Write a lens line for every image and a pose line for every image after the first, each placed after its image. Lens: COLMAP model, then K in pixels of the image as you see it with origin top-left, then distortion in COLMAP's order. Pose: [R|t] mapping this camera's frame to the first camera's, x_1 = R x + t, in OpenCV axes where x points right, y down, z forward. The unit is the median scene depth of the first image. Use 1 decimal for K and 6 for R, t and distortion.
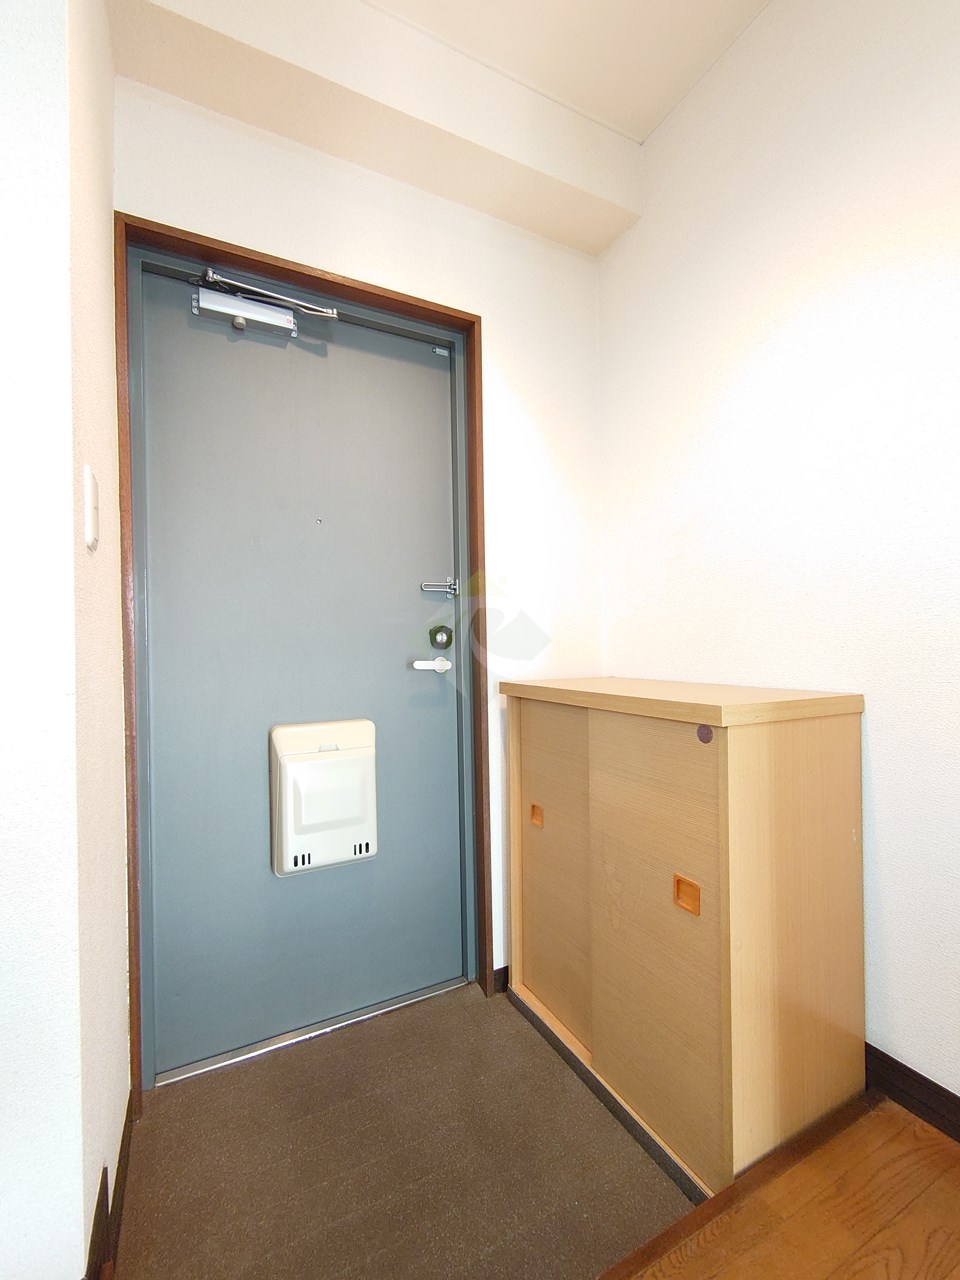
lens RADIAL K [[553.9, 0, 477.3], [0, 553.9, 643.9], [0, 0, 1]] dist [0.000802, -0.000240]
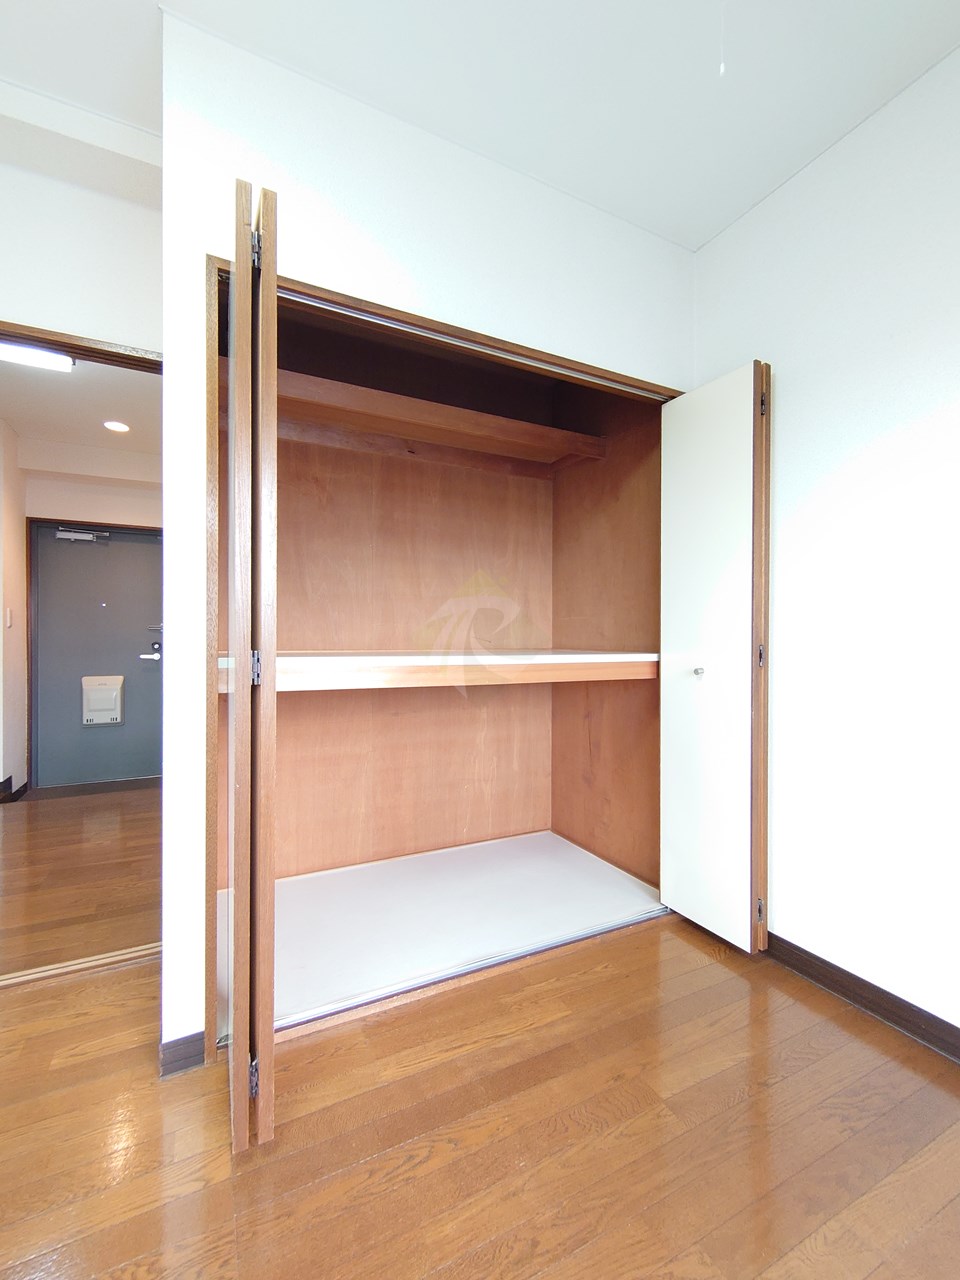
lens RADIAL K [[553.9, 0, 482.7], [0, 553.9, 639.9], [0, 0, 1]] dist [0.000802, -0.000240]
pose [[0.999975, 0.007109, 0.000645, 1.749719], [-0.007106, 0.999967, -0.003993, -0.049461], [-0.000673, 0.003988, 0.999992, -1.942657]]
